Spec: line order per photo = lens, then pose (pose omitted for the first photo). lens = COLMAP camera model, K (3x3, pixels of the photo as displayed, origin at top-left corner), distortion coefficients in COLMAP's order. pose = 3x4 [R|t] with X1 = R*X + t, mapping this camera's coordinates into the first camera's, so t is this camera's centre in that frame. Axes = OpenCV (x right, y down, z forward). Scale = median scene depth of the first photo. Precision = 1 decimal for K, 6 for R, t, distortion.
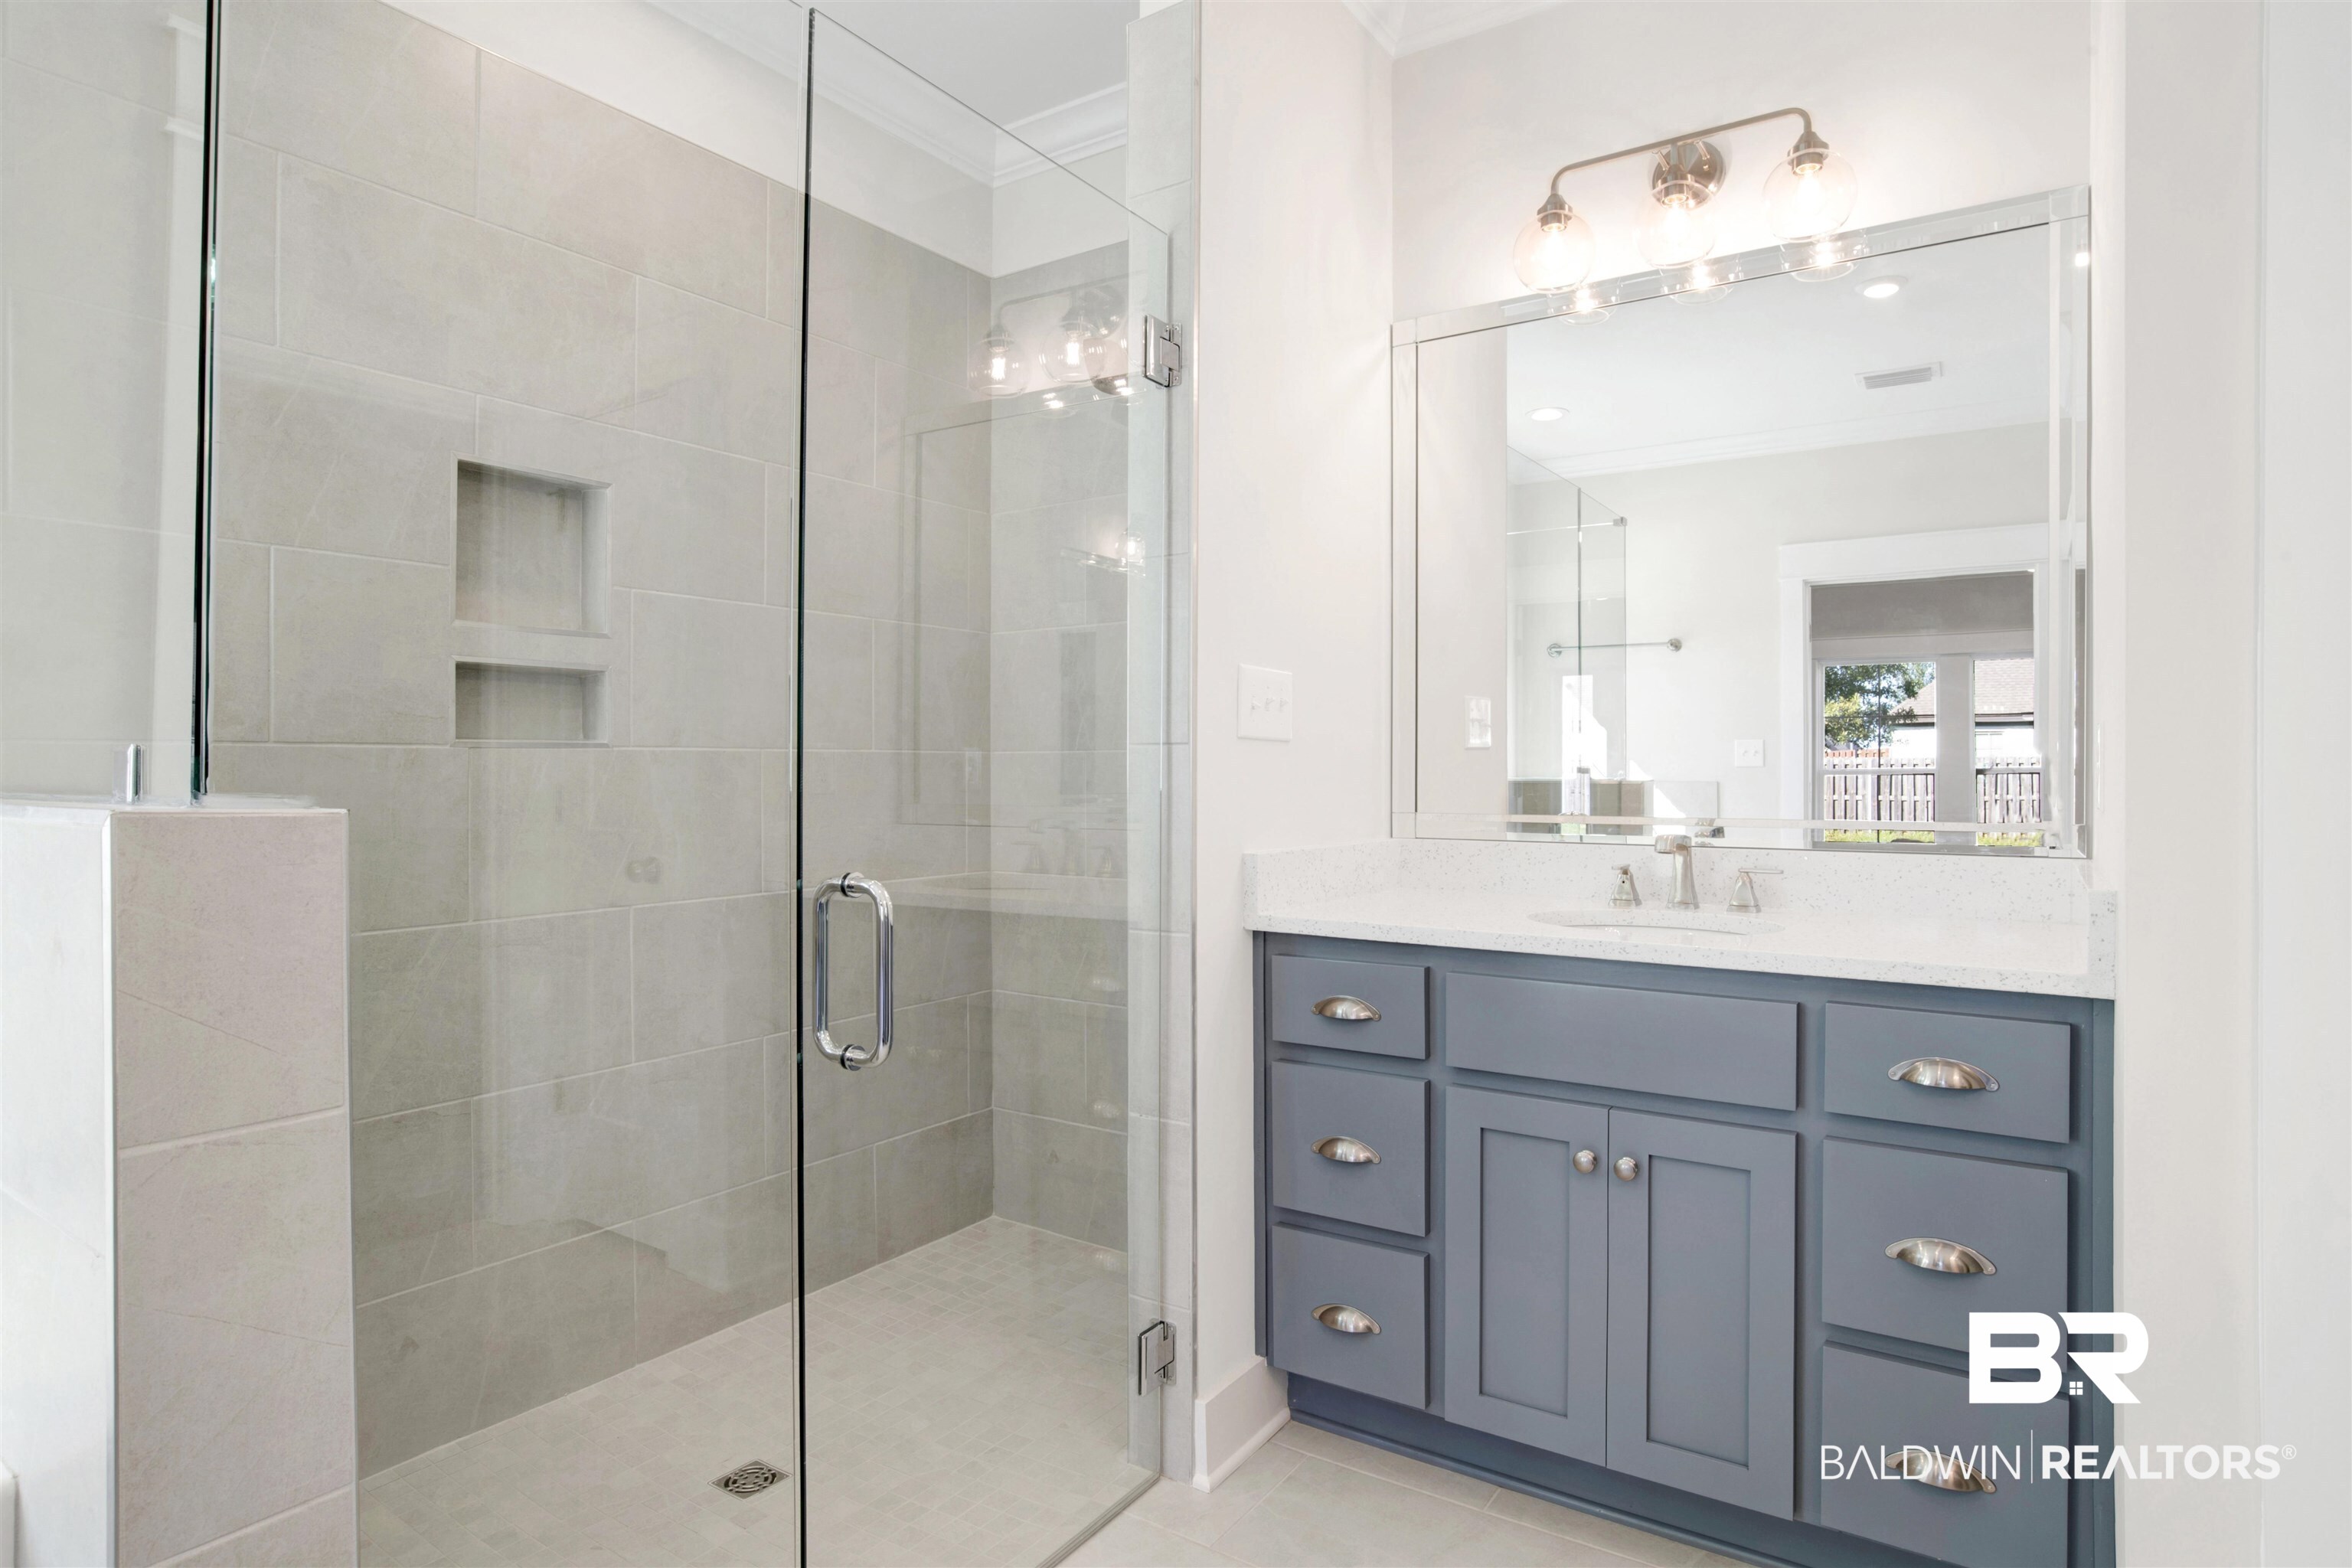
lens RADIAL K [[1262.3, 0, 1182.2], [0, 1262.3, 796.3], [0, 0, 1]] dist [-0.072980, 0.027660]
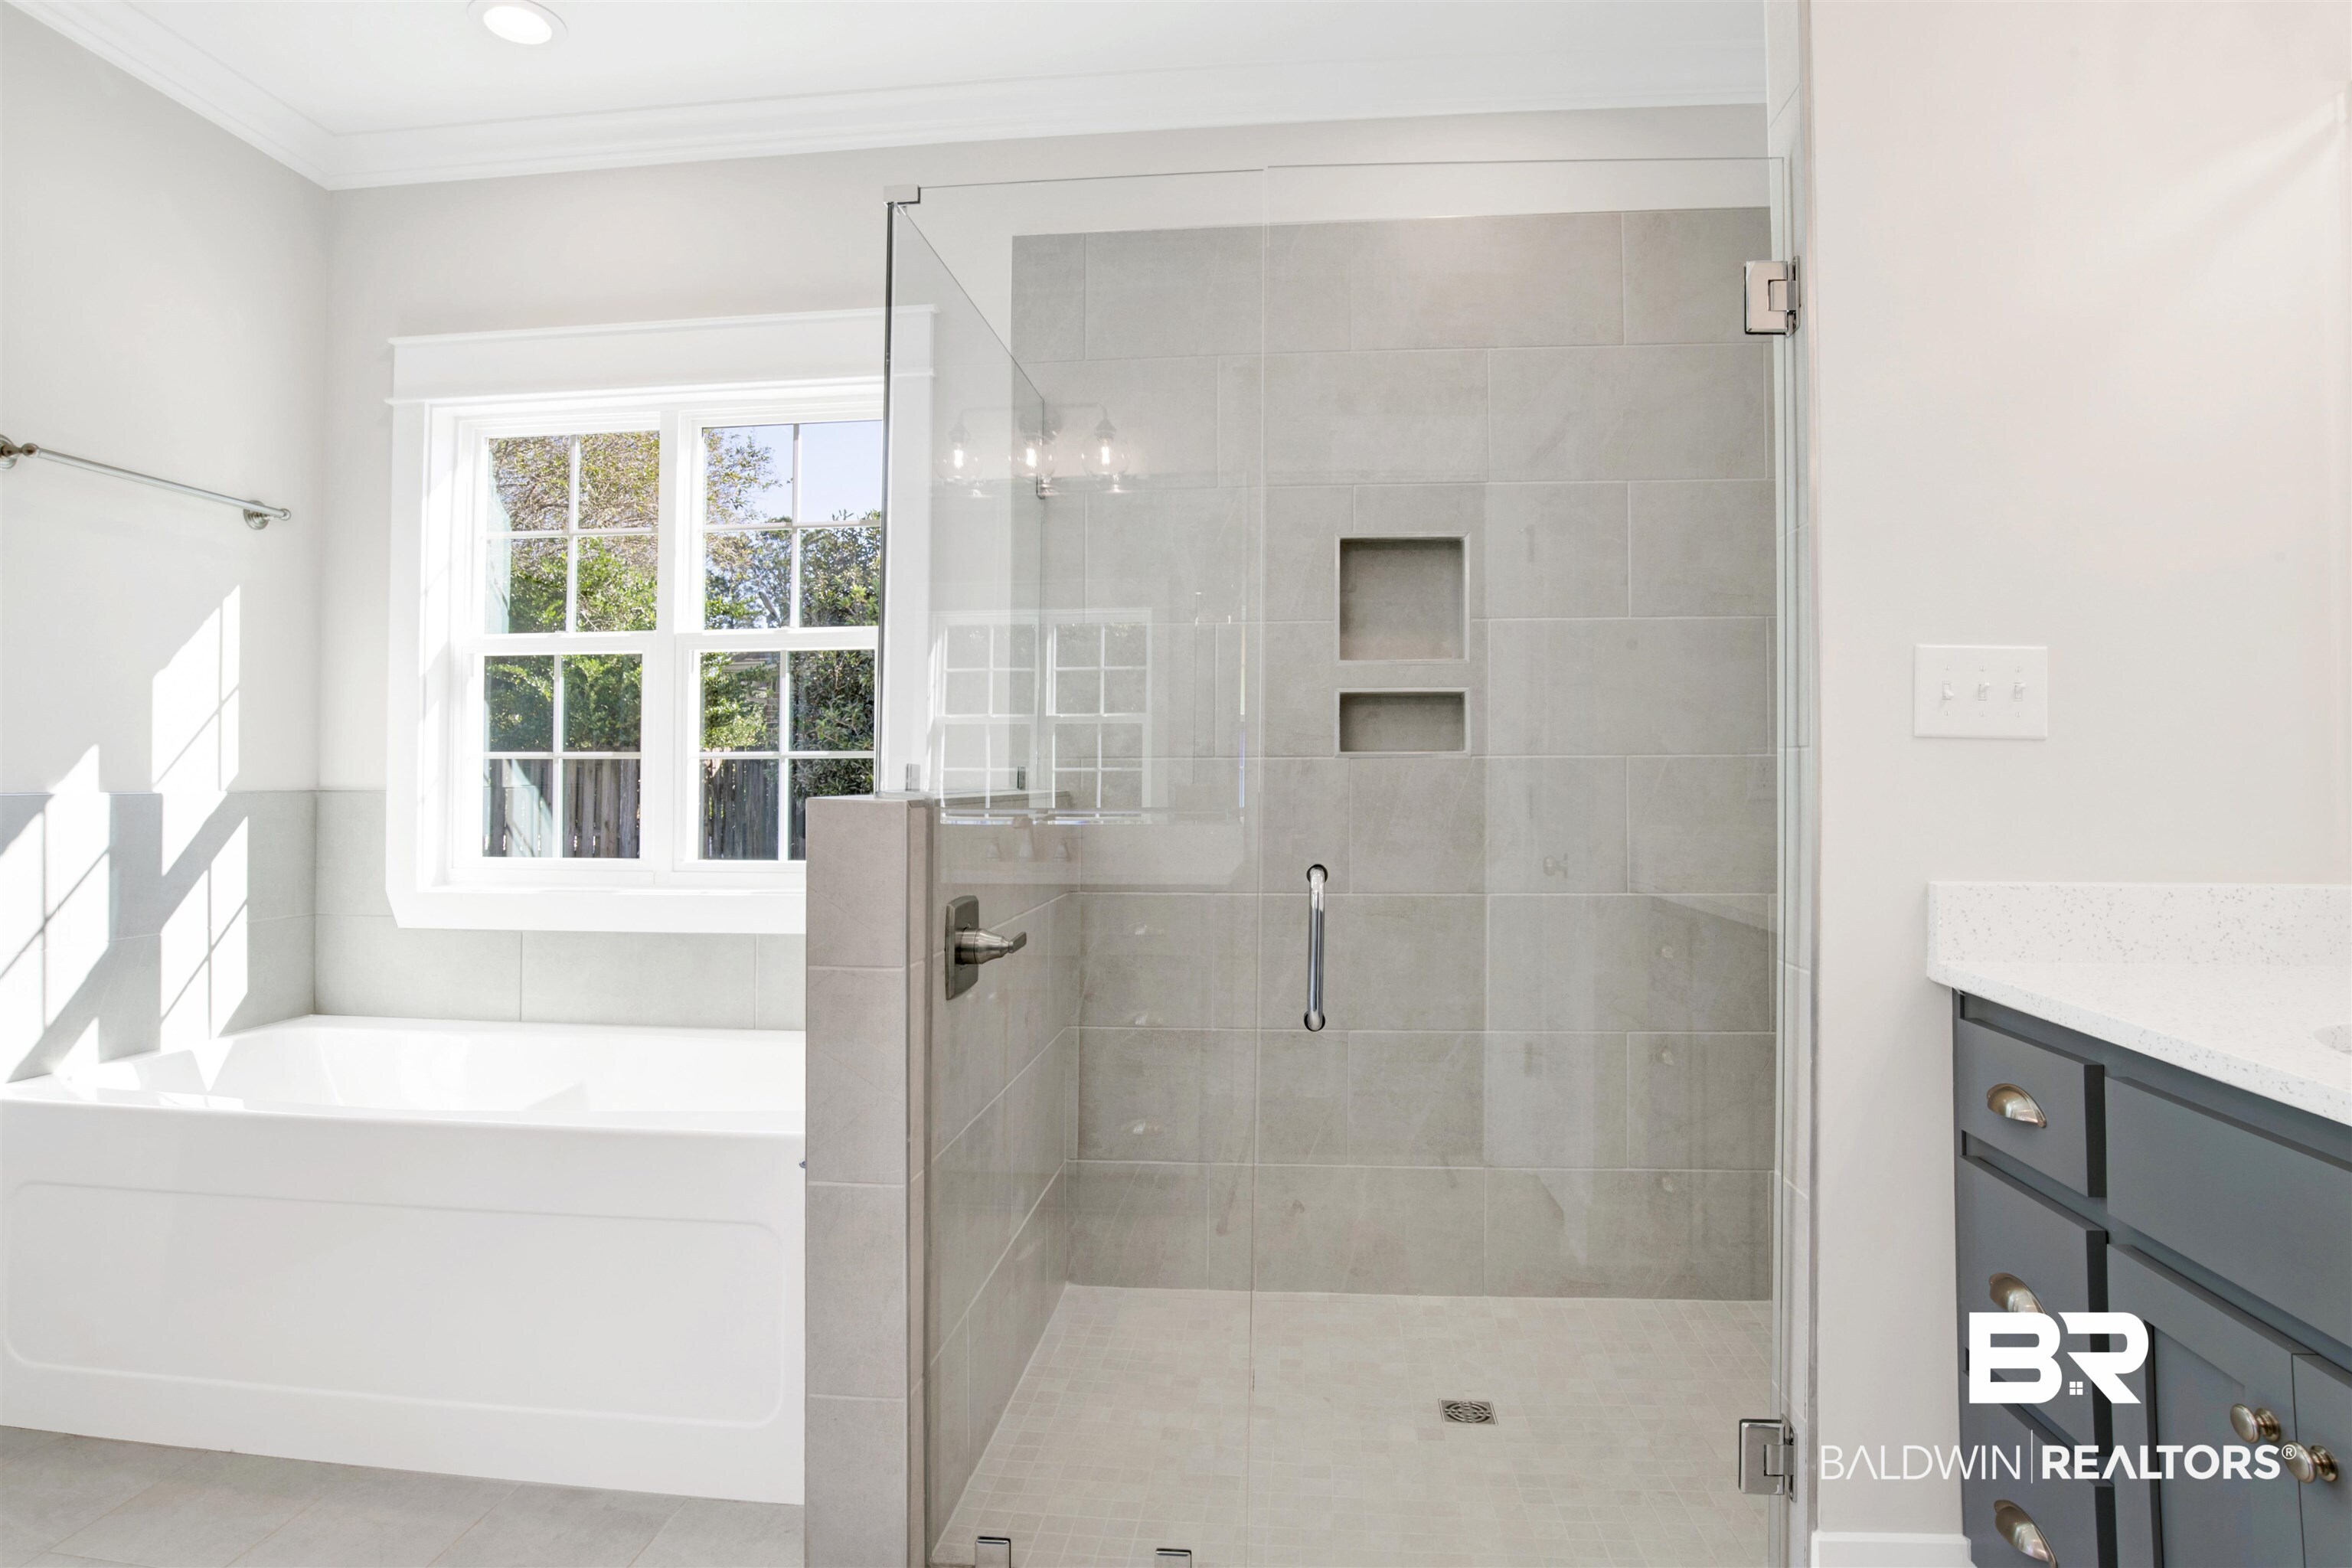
lens RADIAL K [[1262.3, 0, 1184.8], [0, 1262.3, 765.2], [0, 0, 1]] dist [-0.072980, 0.027660]
pose [[0.484774, -0.006232, -0.874618, 0.479225], [-0.016375, 0.999735, -0.016200, -0.008219], [0.874486, 0.022175, 0.484543, 0.205360]]
